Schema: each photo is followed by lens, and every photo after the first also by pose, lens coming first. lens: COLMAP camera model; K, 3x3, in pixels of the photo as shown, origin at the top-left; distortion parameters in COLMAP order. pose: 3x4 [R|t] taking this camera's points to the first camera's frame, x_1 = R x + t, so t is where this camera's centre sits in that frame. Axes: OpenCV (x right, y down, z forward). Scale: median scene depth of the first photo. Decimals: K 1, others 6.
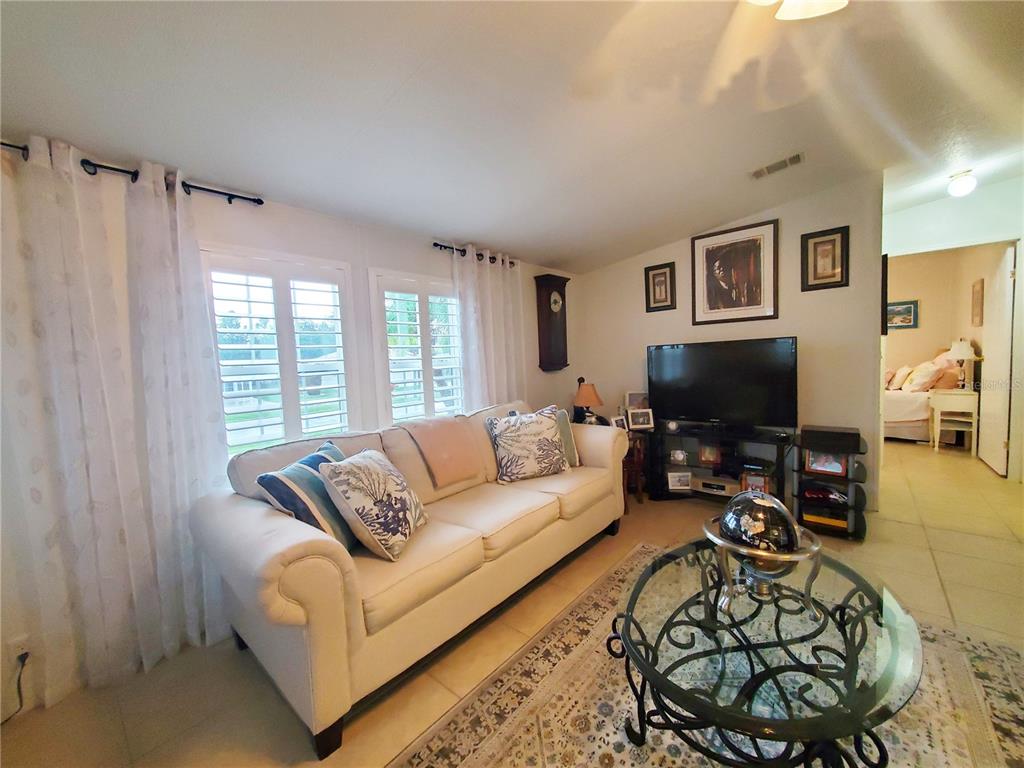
lens RADIAL K [[403.4, 0, 508.3], [0, 403.4, 386.3], [0, 0, 1]] dist [0.002523, -0.001054]
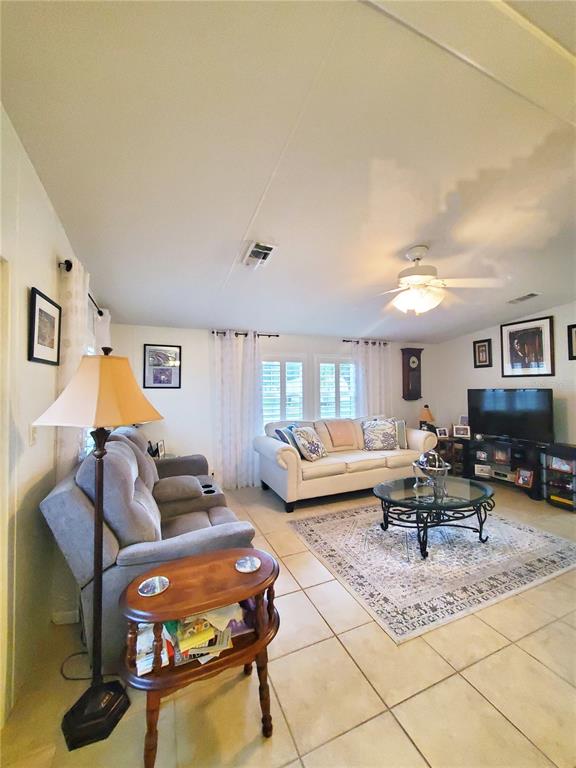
lens RADIAL K [[302.6, 0, 287.2], [0, 302.6, 381.0], [0, 0, 1]] dist [0.002523, -0.001054]
pose [[0.900360, 0.029249, -0.434161, 0.262831], [-0.061418, 0.996292, -0.060249, -0.011728], [0.430789, 0.080911, 0.898818, -0.599297]]
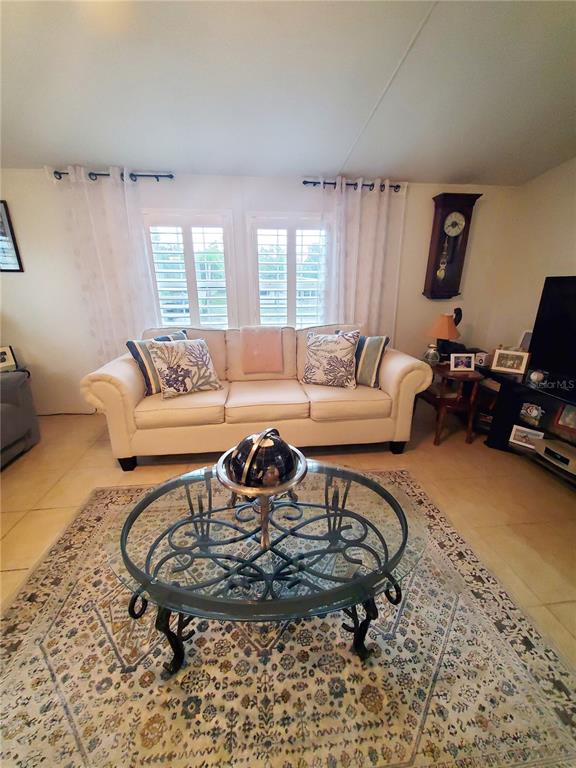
lens RADIAL K [[303.8, 0, 287.5], [0, 303.8, 380.4], [0, 0, 1]] dist [0.001901, -0.000248]
pose [[0.739378, 0.248423, -0.625785, 0.487957], [-0.077924, 0.954770, 0.286954, -0.043031], [0.668766, -0.163404, 0.725294, 0.206110]]
